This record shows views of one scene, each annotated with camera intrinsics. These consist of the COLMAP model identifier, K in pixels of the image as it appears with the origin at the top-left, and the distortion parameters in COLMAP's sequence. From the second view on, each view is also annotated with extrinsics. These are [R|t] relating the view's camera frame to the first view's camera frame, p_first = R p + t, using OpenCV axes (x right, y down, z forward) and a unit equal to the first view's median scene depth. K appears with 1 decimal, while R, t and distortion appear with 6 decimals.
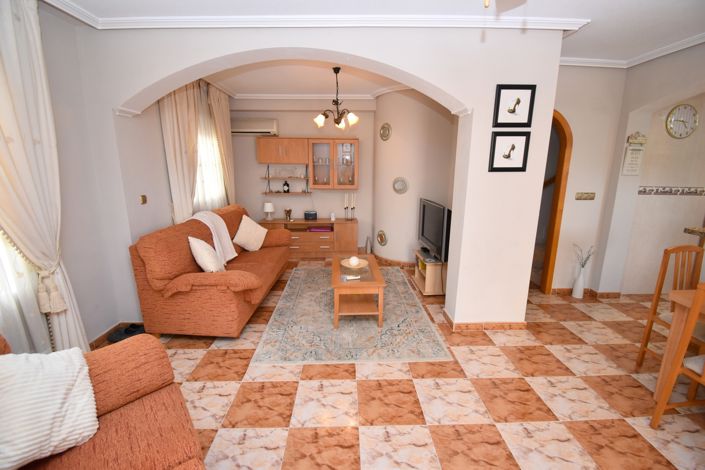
lens RADIAL K [[307.3, 0, 350.8], [0, 307.3, 235.3], [0, 0, 1]] dist [-0.011130, -0.005196]
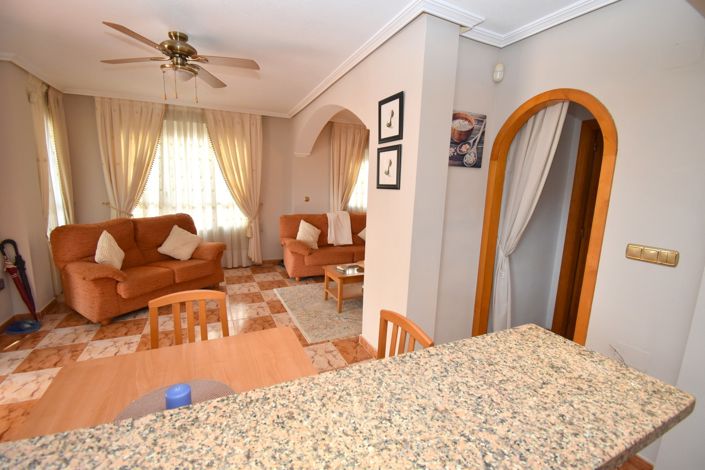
lens RADIAL K [[307.3, 0, 352.4], [0, 307.3, 236.7], [0, 0, 1]] dist [-0.011130, -0.005196]
pose [[0.409382, 0.166841, -0.896978, 1.359192], [-0.223895, 0.971446, 0.078506, -0.121027], [0.884464, 0.168691, 0.435048, 0.540336]]
